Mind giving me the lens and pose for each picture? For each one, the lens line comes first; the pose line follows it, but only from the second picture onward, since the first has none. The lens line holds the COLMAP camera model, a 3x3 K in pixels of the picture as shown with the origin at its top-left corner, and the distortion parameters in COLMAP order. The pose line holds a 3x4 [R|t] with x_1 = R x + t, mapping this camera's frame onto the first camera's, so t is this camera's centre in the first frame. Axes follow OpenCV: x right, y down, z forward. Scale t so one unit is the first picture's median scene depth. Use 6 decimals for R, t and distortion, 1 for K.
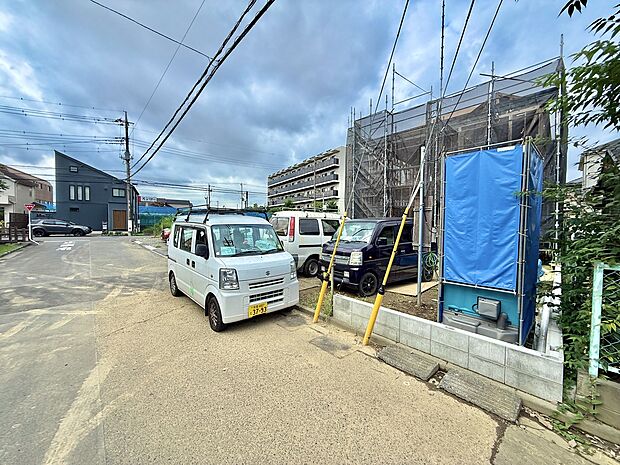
lens RADIAL K [[244.1, 0, 297.6], [0, 244.1, 233.0], [0, 0, 1]] dist [-0.000032, 0.000156]
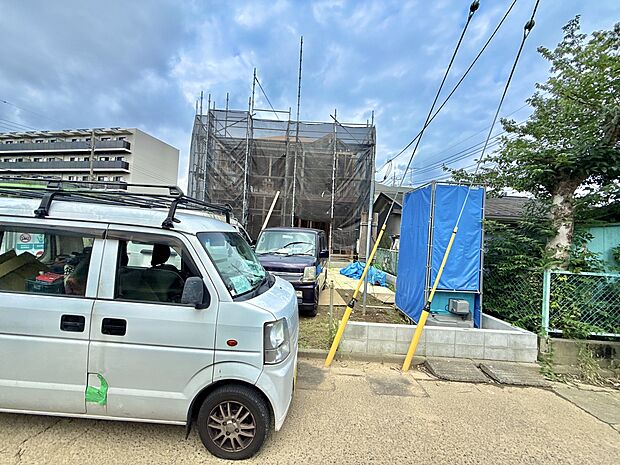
lens RADIAL K [[250.4, 0, 304.5], [0, 250.4, 233.3], [0, 0, 1]] dist [0.000098, -0.000022]
pose [[0.666879, 0.033692, 0.744404, -0.590800], [-0.019361, 0.999423, -0.027889, -0.022283], [-0.744915, 0.004186, 0.667147, 0.546029]]
